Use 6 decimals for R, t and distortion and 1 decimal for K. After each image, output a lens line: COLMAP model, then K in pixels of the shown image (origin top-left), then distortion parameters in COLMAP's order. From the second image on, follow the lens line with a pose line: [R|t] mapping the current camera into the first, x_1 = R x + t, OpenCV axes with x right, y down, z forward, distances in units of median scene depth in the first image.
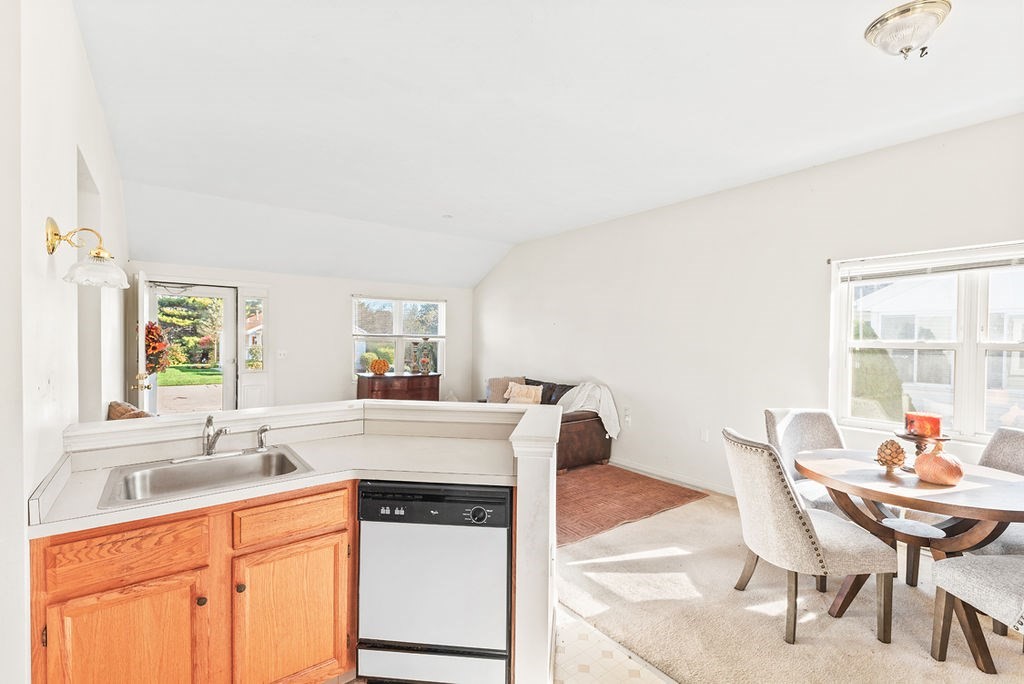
lens RADIAL K [[461.7, 0, 510.6], [0, 461.7, 346.3], [0, 0, 1]] dist [0.016558, -0.005911]
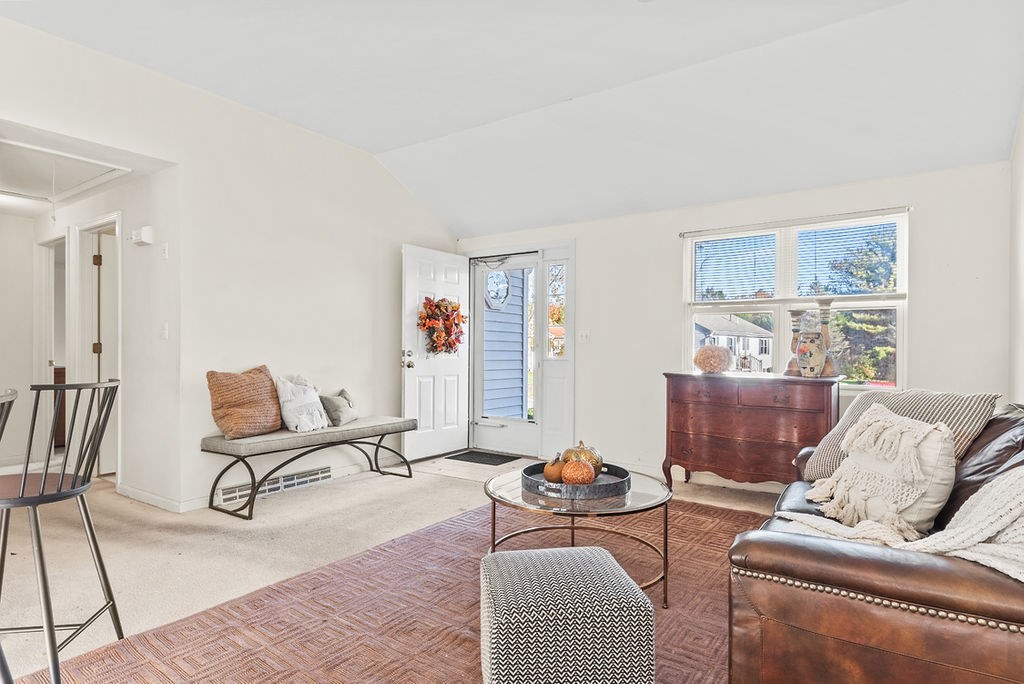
lens RADIAL K [[562.2, 0, 512.0], [0, 562.2, 341.4], [0, 0, 1]] dist [0.008381, -0.000400]
pose [[0.310678, -0.019280, -0.950320, 0.661431], [-0.017072, 0.999520, -0.025859, 0.116071], [0.950362, 0.024258, 0.310200, 1.517542]]
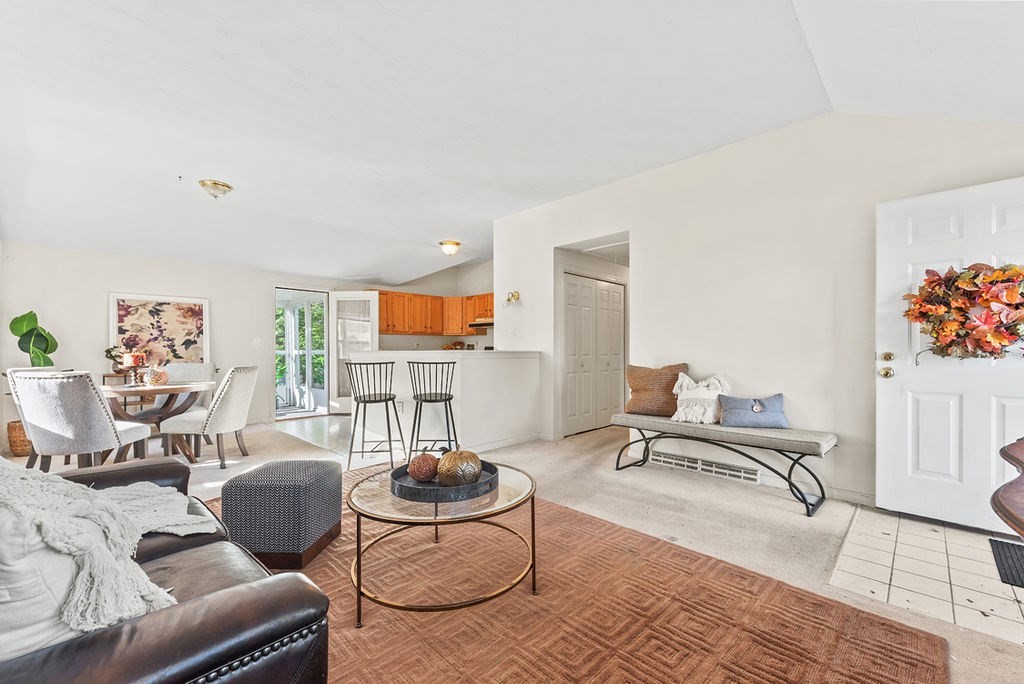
lens RADIAL K [[411.4, 0, 508.2], [0, 411.4, 348.7], [0, 0, 1]] dist [0.008499, -0.001144]
pose [[-0.991146, -0.008266, -0.132520, -0.311710], [-0.010694, 0.999788, 0.017620, 0.084056], [0.132346, 0.018881, -0.991024, 2.730611]]
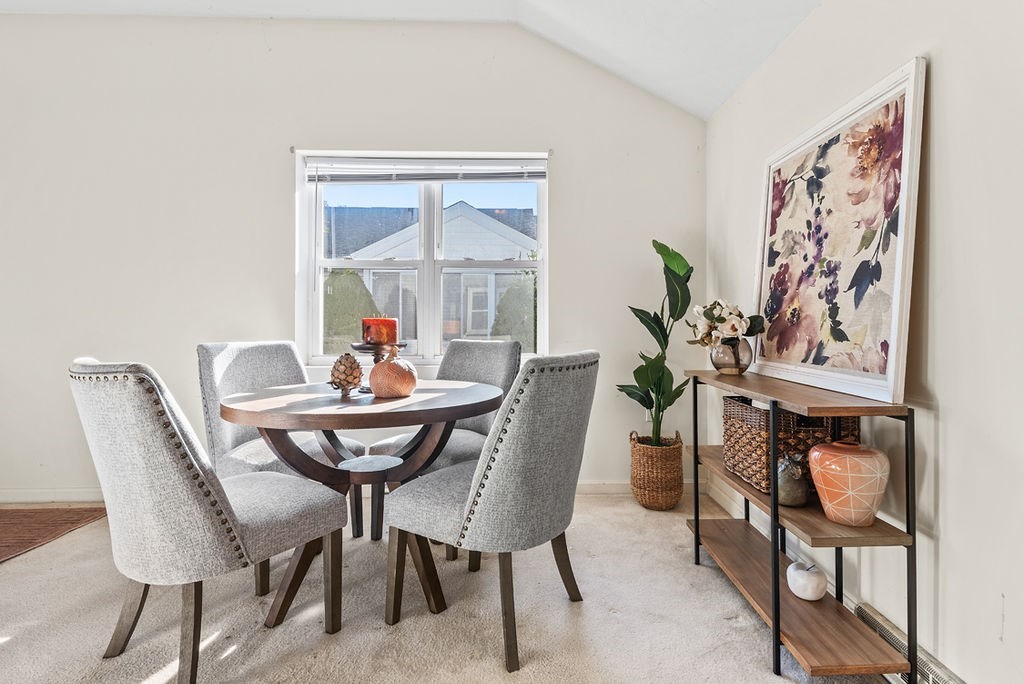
lens RADIAL K [[543.7, 0, 544.2], [0, 543.7, 316.6], [0, 0, 1]] dist [0.003830, -0.002622]
pose [[0.576012, -0.003985, 0.817432, 0.286753], [0.022048, 0.999700, -0.010662, 0.159695], [-0.817144, 0.024164, 0.575927, 0.235162]]
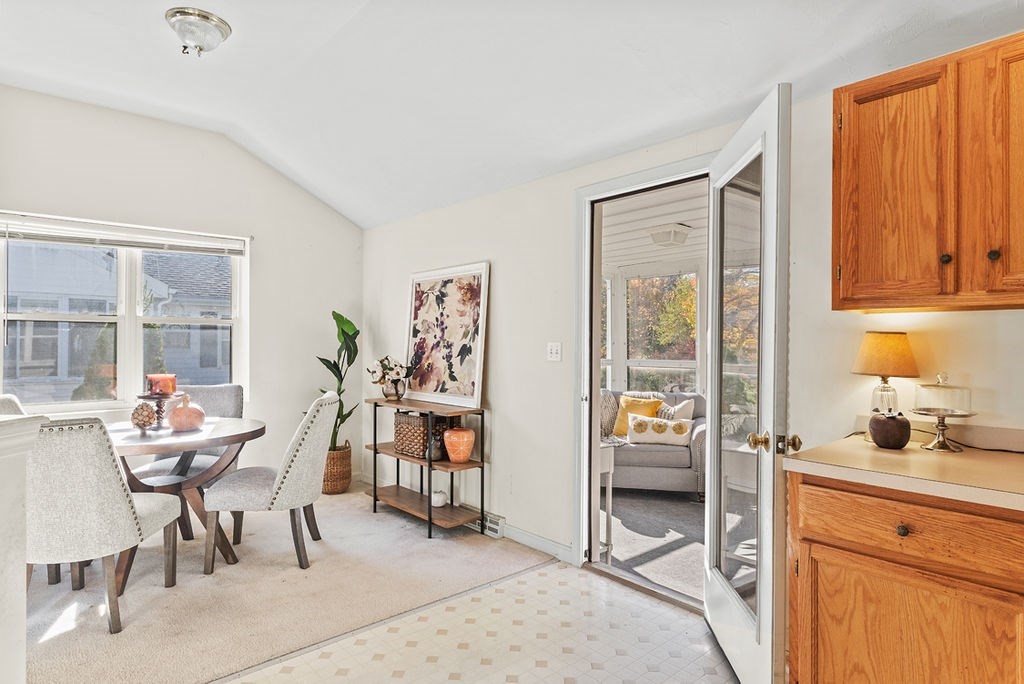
lens RADIAL K [[567.5, 0, 511.9], [0, 567.5, 338.8], [0, 0, 1]] dist [0.016581, -0.008646]
pose [[-0.069844, -0.006366, 0.997538, -0.499053], [0.014888, 0.999862, 0.007423, 0.064594], [-0.997447, 0.015369, -0.069739, 0.278376]]
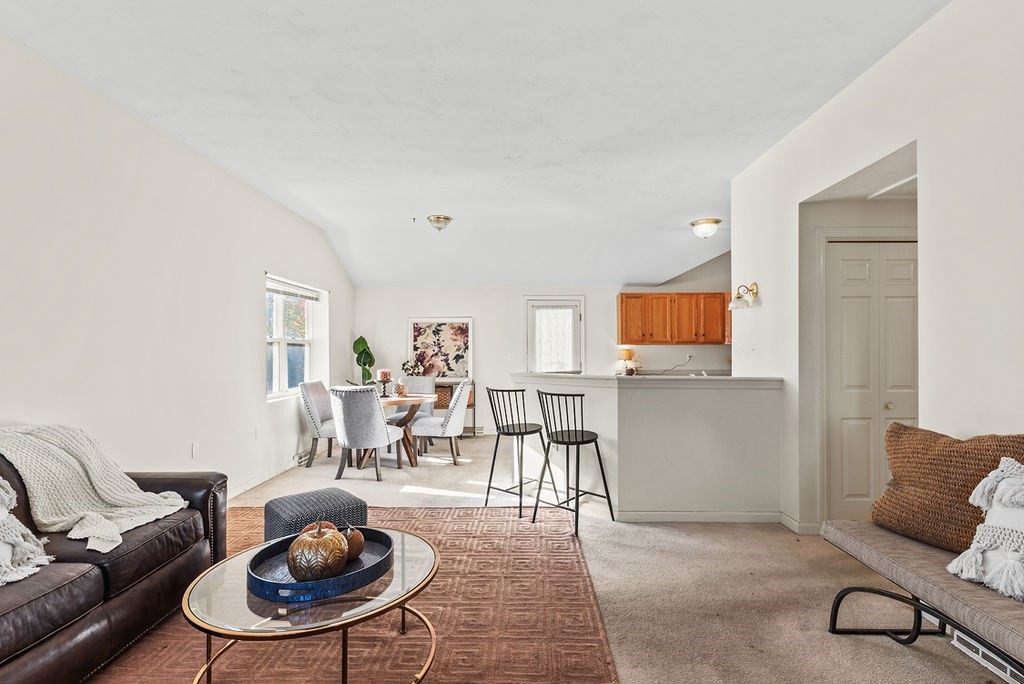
lens RADIAL K [[461.7, 0, 522.0], [0, 461.7, 354.5], [0, 0, 1]] dist [0.016558, -0.005911]
pose [[-0.798411, -0.011151, 0.602010, -0.929821], [0.006788, 0.999598, 0.027518, 0.017217], [-0.602075, 0.026057, -0.798014, 2.334203]]
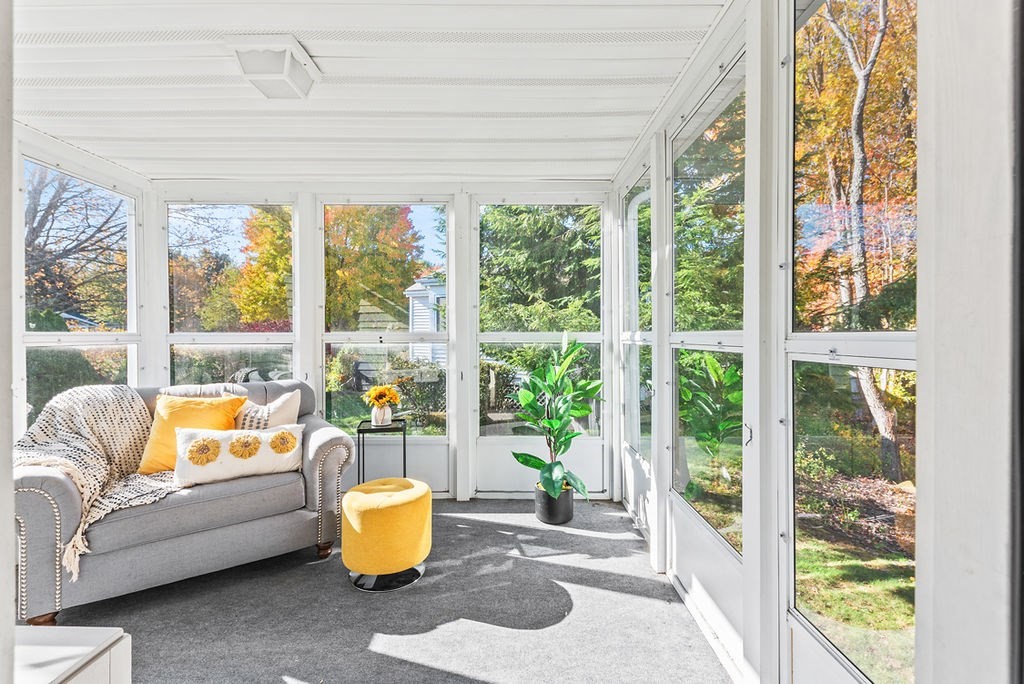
lens RADIAL K [[461.7, 0, 516.3], [0, 461.7, 336.1], [0, 0, 1]] dist [0.016558, -0.005911]
pose [[-0.795035, -0.022120, 0.606160, 0.554029], [-0.001278, 0.999394, 0.034793, 0.152288], [-0.606562, 0.026887, -0.794582, 0.004155]]
